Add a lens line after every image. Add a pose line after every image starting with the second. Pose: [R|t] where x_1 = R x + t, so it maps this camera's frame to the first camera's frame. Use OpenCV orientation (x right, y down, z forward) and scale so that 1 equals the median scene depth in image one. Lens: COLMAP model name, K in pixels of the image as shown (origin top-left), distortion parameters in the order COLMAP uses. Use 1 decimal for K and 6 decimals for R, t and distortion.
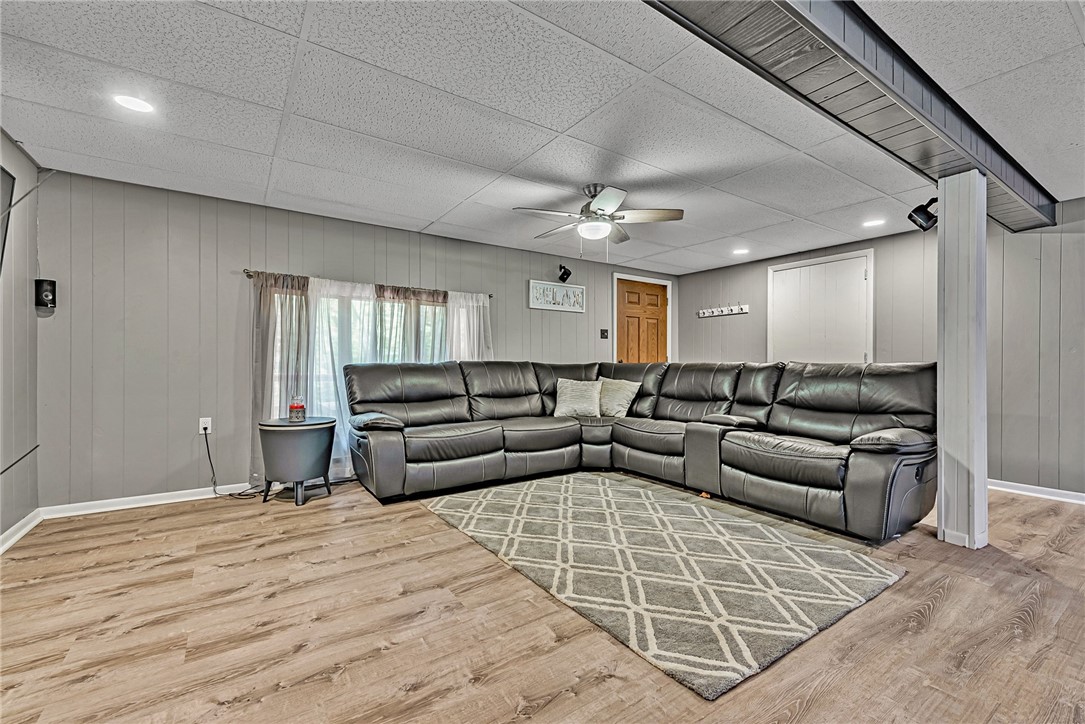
lens RADIAL K [[446.8, 0, 542.5], [0, 446.8, 362.0], [0, 0, 1]] dist [0.018772, 0.000011]
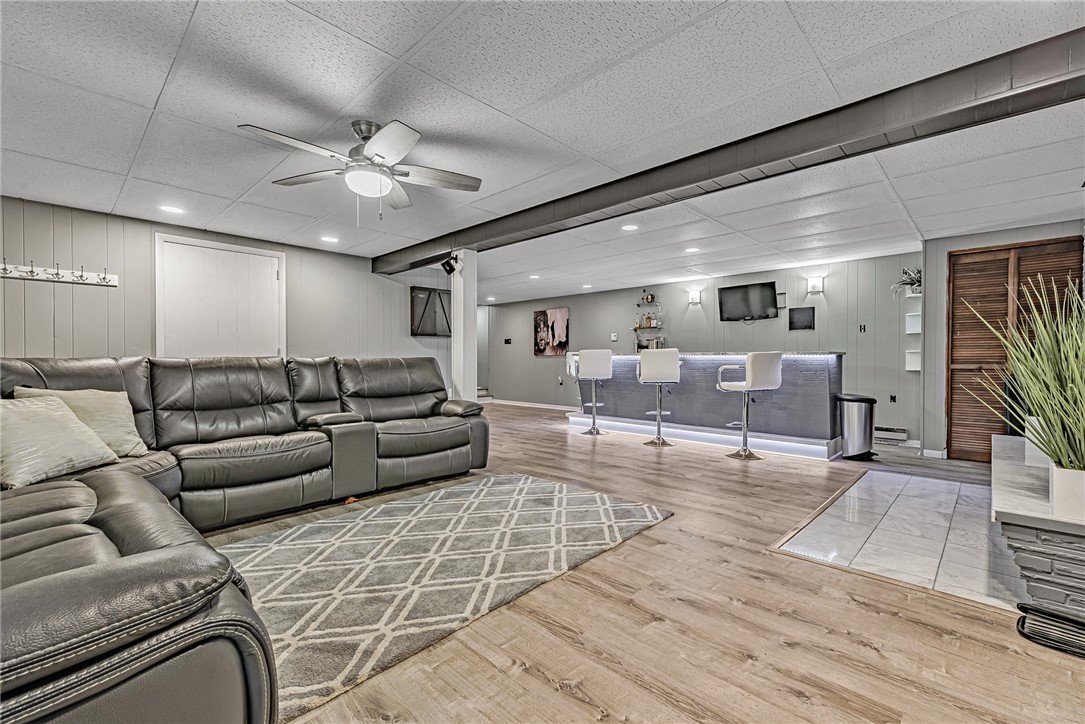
lens RADIAL K [[459.2, 0, 542.5], [0, 459.2, 362.0], [0, 0, 1]] dist [0.026883, -0.000009]
pose [[-0.190454, -0.013499, 0.981603, -0.756712], [-0.005388, 0.999905, 0.012705, -0.006312], [-0.981681, -0.002869, -0.190509, 0.913024]]
